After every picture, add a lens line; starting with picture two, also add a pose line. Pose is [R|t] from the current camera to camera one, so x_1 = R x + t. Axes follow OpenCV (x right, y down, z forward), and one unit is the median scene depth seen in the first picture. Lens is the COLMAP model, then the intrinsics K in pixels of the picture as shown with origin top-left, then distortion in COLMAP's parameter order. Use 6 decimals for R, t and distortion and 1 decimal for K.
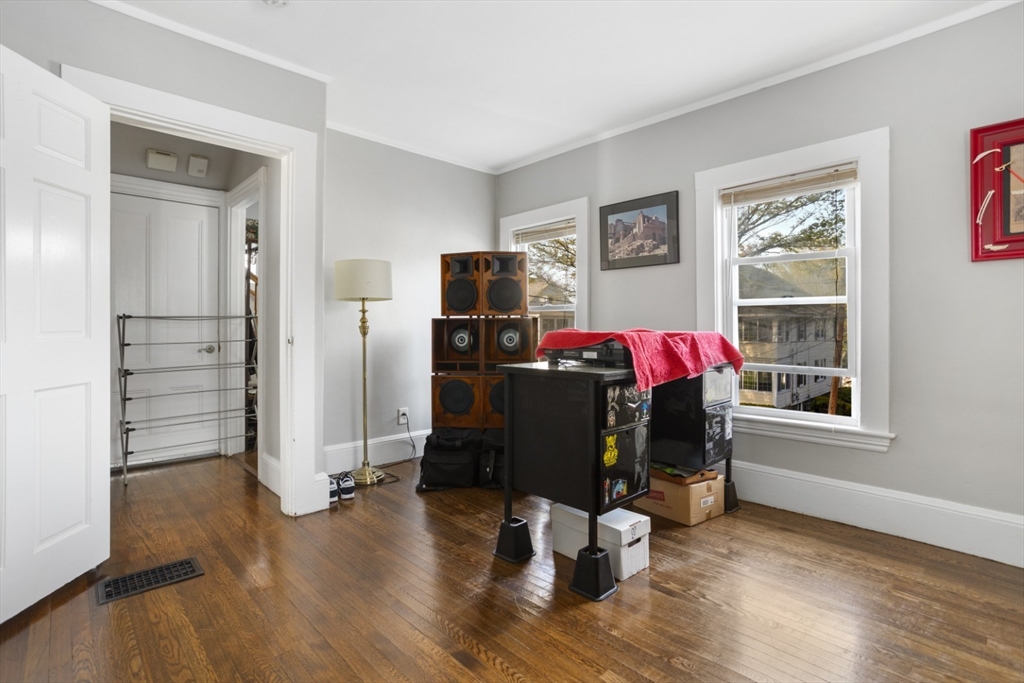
lens RADIAL K [[491.4, 0, 517.0], [0, 491.4, 328.9], [0, 0, 1]] dist [-0.049295, 0.029706]
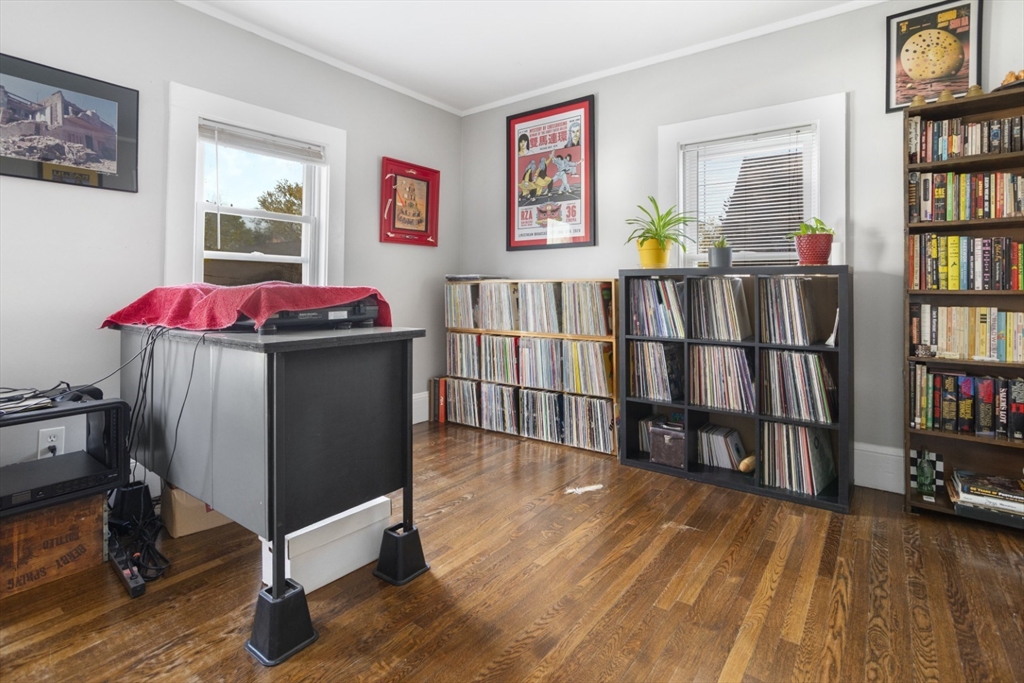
lens RADIAL K [[502.1, 0, 515.7], [0, 502.1, 300.6], [0, 0, 1]] dist [-0.055457, 0.031387]
pose [[-0.168425, -0.021219, 0.985486, -0.536832], [0.003380, 0.999750, 0.022104, 0.009823], [-0.985709, 0.007054, -0.168311, 0.652941]]
